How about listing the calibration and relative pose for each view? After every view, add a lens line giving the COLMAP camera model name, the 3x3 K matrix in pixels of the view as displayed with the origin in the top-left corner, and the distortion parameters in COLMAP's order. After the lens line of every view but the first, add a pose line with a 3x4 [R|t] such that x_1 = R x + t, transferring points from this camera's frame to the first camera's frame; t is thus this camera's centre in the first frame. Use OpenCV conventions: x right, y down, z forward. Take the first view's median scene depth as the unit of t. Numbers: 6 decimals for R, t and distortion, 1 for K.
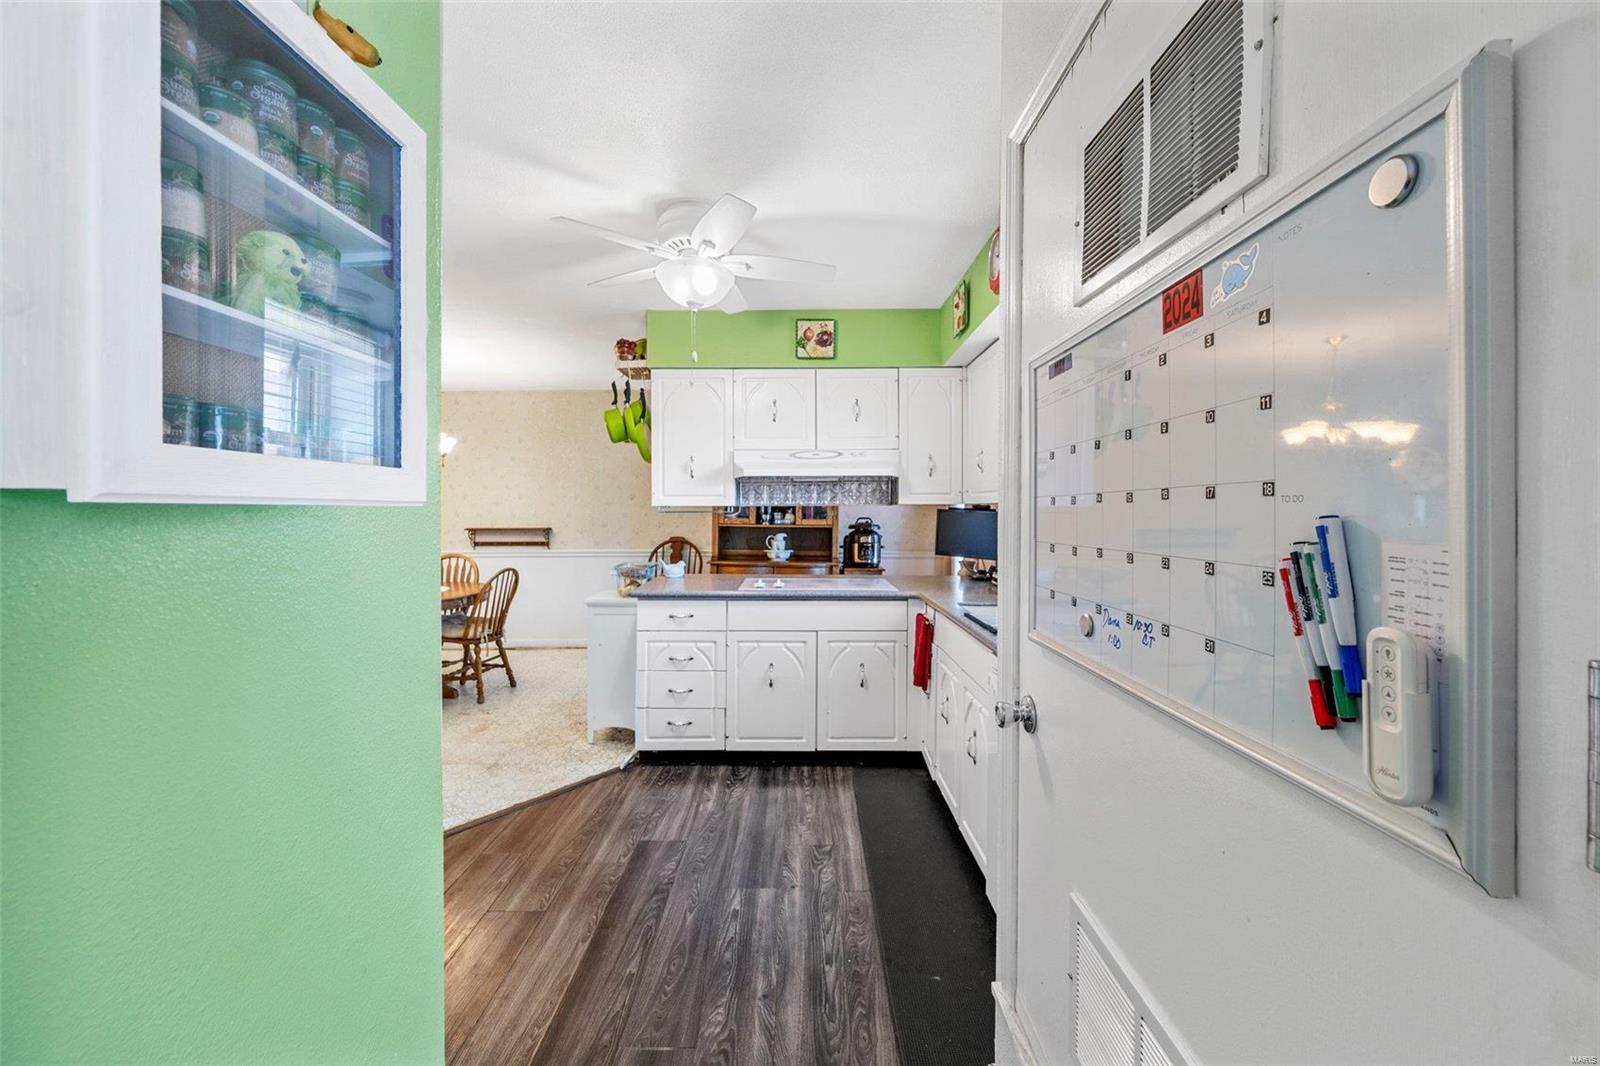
lens RADIAL K [[632.3, 0, 802.5], [0, 632.3, 506.4], [0, 0, 1]] dist [0.000216, -0.000028]
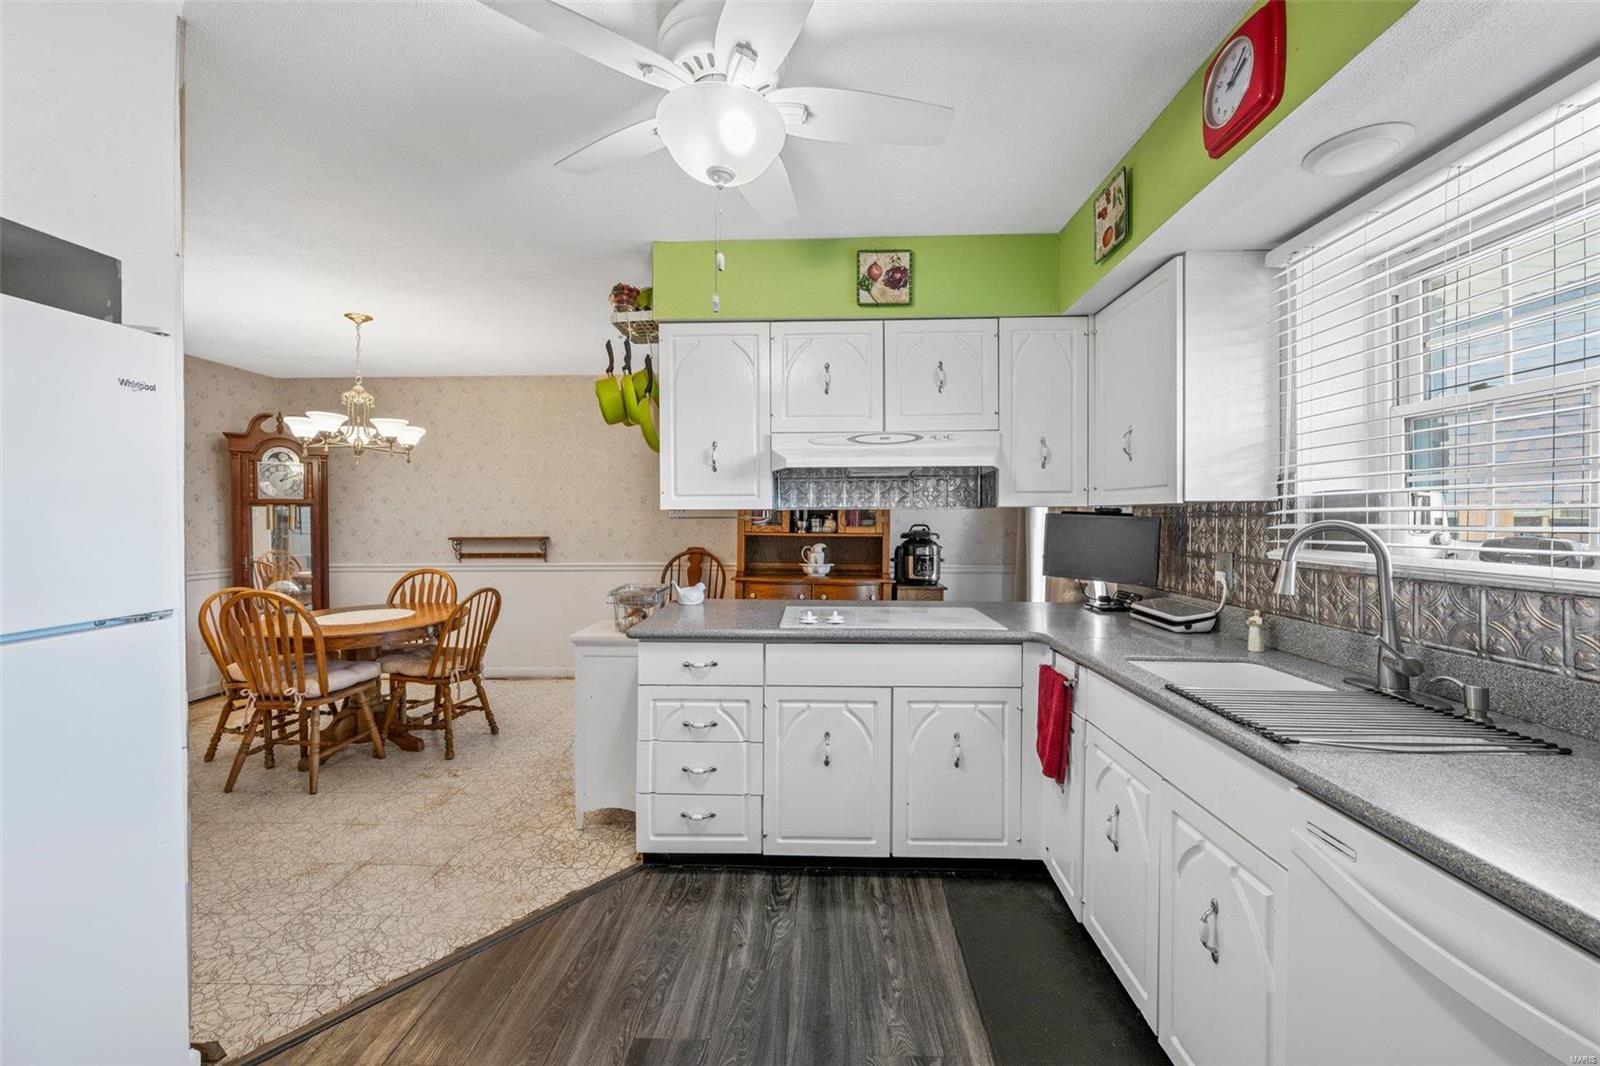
lens RADIAL K [[634.5, 0, 799.9], [0, 634.5, 513.4], [0, 0, 1]] dist [-0.001359, -0.000212]
pose [[0.999404, -0.001688, -0.034490, -0.050066], [0.001740, 0.999997, 0.001471, 0.002687], [0.034488, -0.001530, 0.999404, 0.267033]]
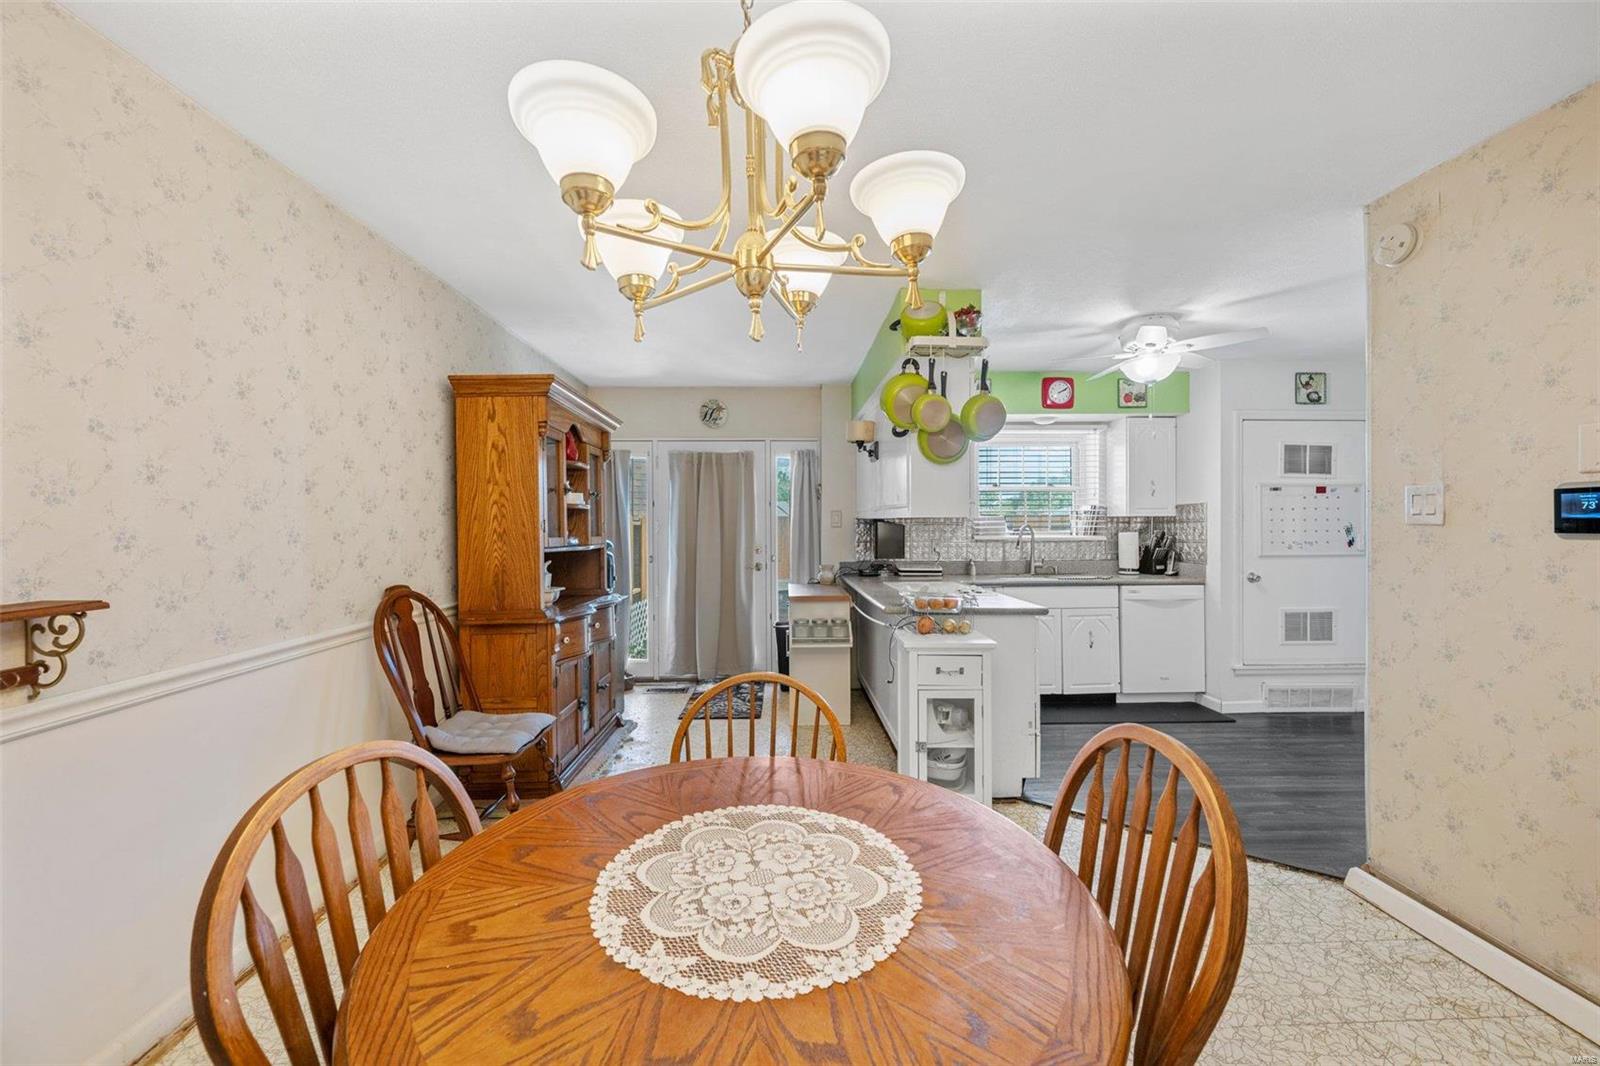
lens RADIAL K [[623.9, 0, 804.8], [0, 623.9, 527.5], [0, 0, 1]] dist [-0.000220, -0.000124]
pose [[-0.039511, -0.002950, 0.999215, -1.061764], [-0.003611, 0.999990, 0.002809, 0.010600], [-0.999213, -0.003497, -0.039521, 1.251875]]
